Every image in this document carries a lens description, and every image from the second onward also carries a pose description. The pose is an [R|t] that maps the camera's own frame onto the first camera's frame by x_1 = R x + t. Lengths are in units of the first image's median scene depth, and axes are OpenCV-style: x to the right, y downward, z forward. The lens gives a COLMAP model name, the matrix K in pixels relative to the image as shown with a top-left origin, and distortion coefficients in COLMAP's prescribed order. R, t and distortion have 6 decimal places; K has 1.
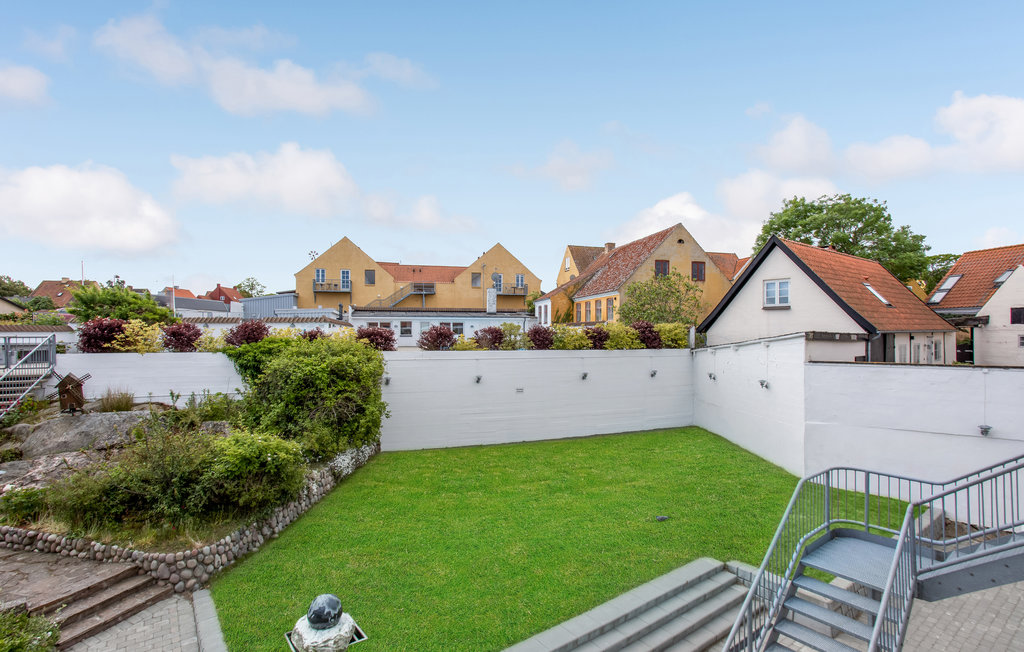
lens RADIAL K [[492.8, 0, 512.0], [0, 492.8, 326.0], [0, 0, 1]] dist [-0.062501, 0.026128]
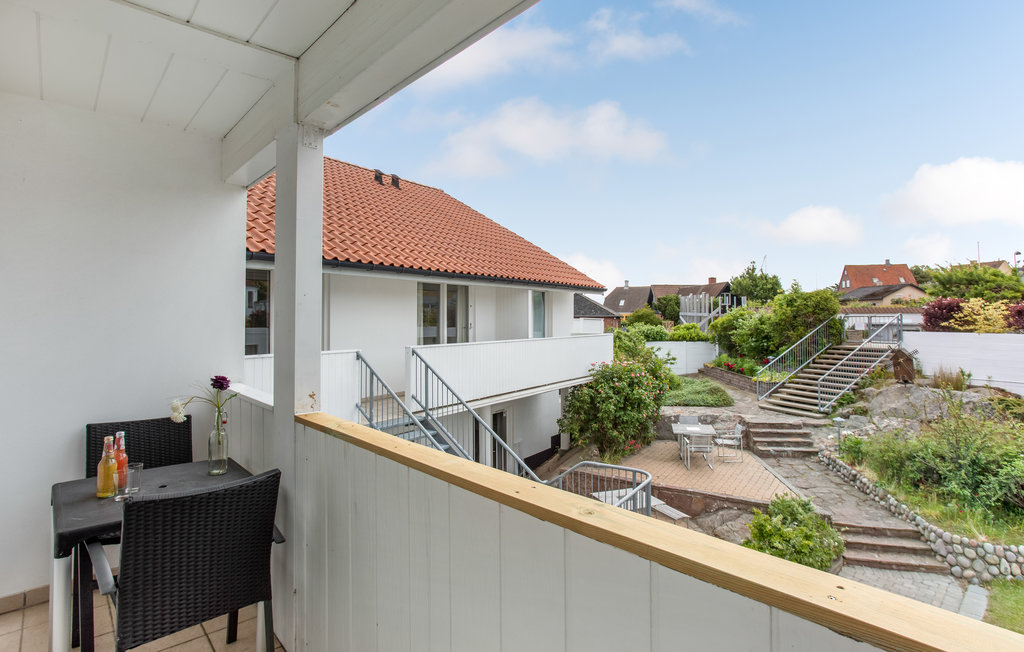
lens RADIAL K [[516.5, 0, 512.0], [0, 516.5, 326.0], [0, 0, 1]] dist [-0.061721, 0.025321]
pose [[0.025790, 0.015878, -0.999541, 0.269462], [0.012361, 0.999792, 0.016201, 0.021832], [0.999591, -0.012773, 0.025588, 0.076108]]
